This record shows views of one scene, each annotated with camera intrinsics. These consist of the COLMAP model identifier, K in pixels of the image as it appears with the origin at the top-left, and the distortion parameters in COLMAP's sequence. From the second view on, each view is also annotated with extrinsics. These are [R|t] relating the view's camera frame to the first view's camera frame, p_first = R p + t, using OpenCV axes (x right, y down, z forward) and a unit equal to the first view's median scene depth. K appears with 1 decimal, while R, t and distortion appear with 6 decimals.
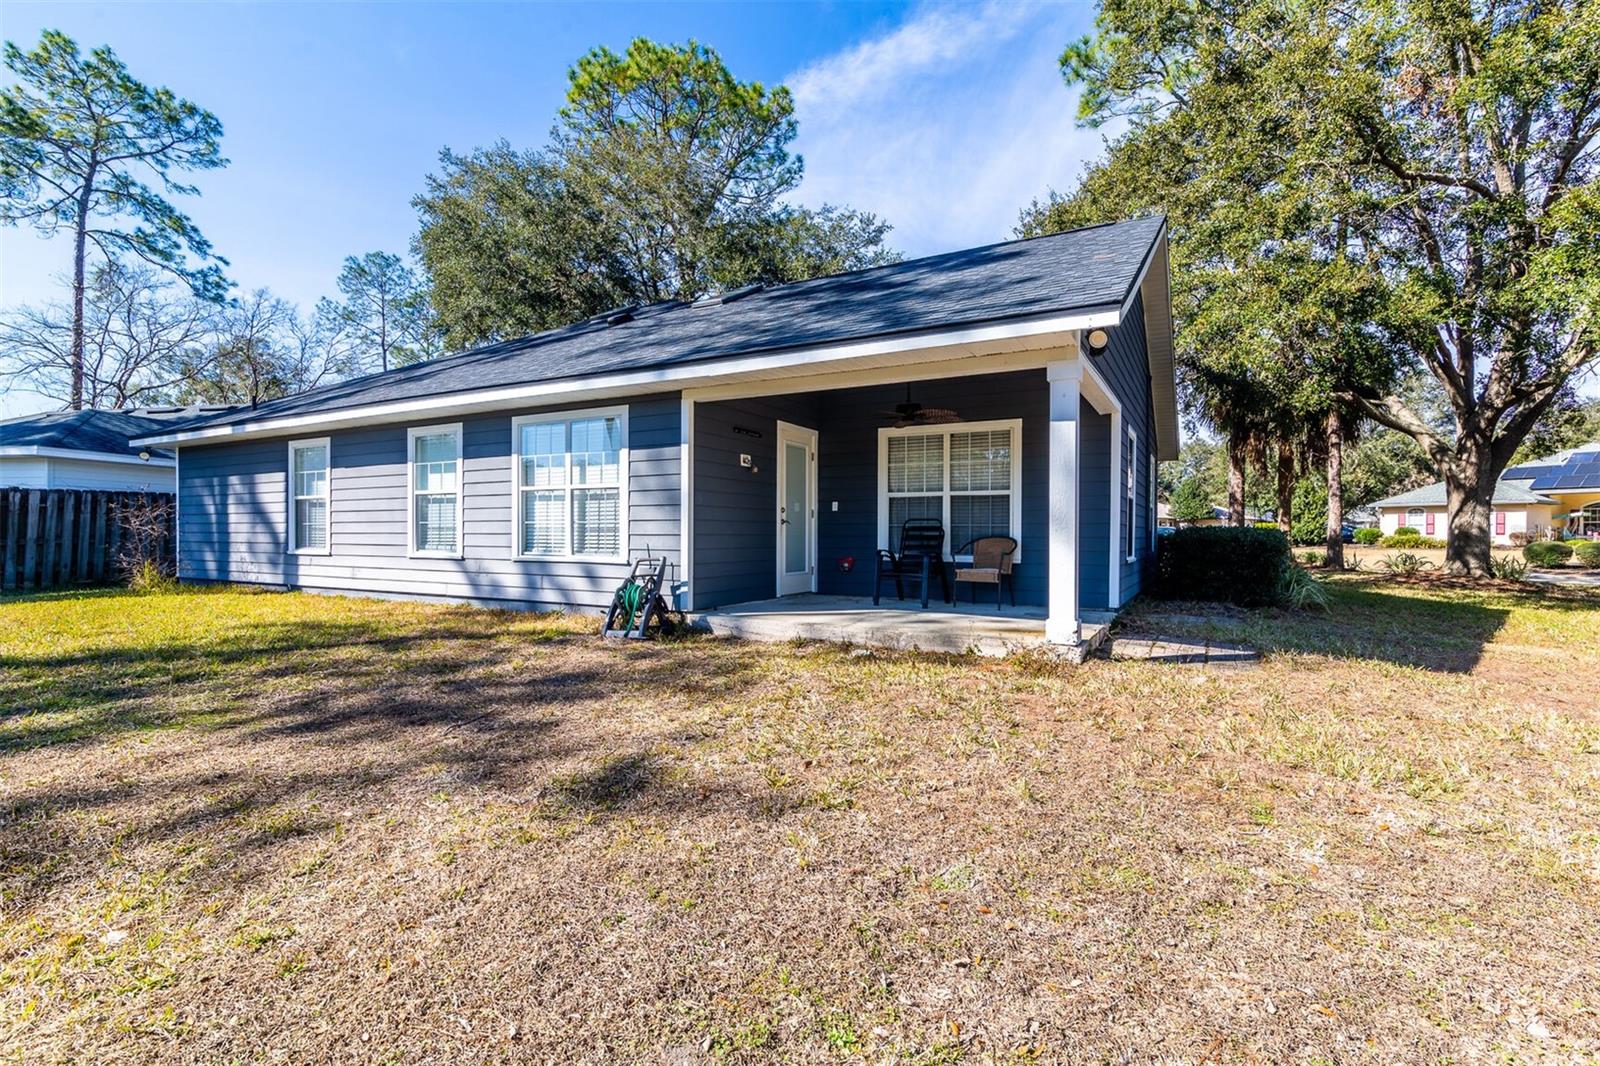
lens RADIAL K [[736.1, 0, 805.5], [0, 736.1, 532.3], [0, 0, 1]] dist [0.001932, -0.000320]
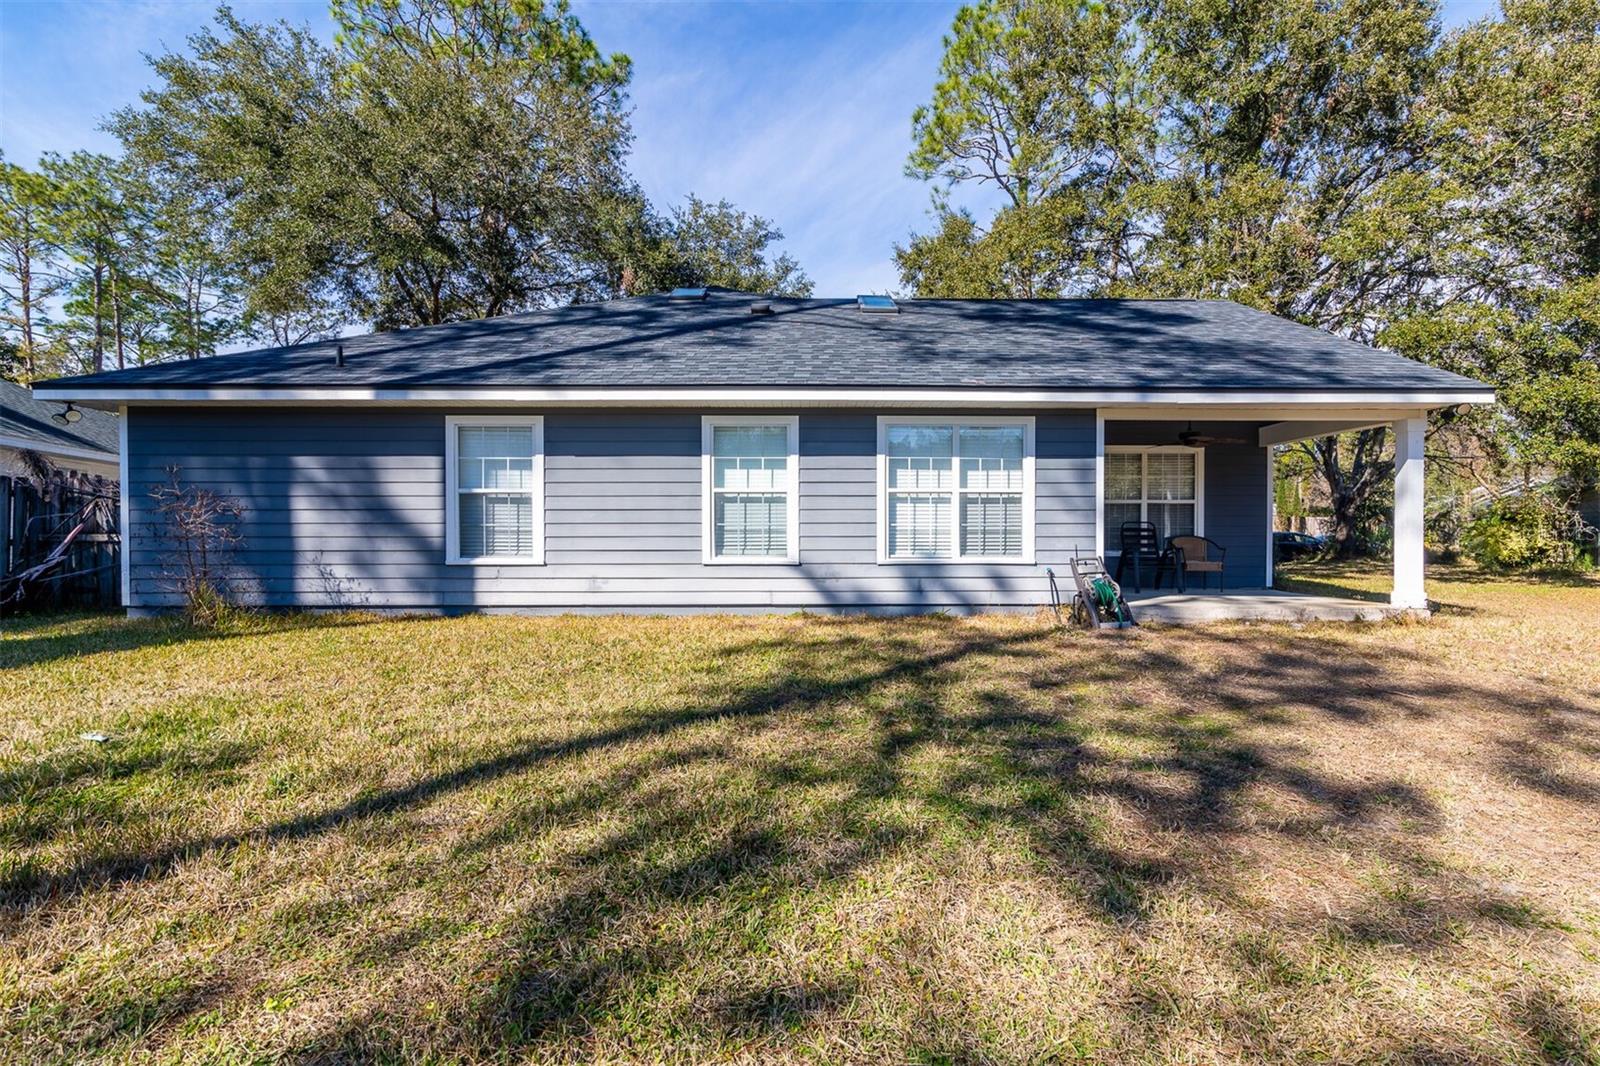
lens RADIAL K [[736.1, 0, 806.7], [0, 736.1, 534.9], [0, 0, 1]] dist [0.001932, -0.000320]
pose [[0.867341, -0.008276, 0.497646, -0.911363], [0.002443, 0.999920, 0.012372, -0.011866], [-0.497709, -0.009515, 0.867292, 0.197096]]
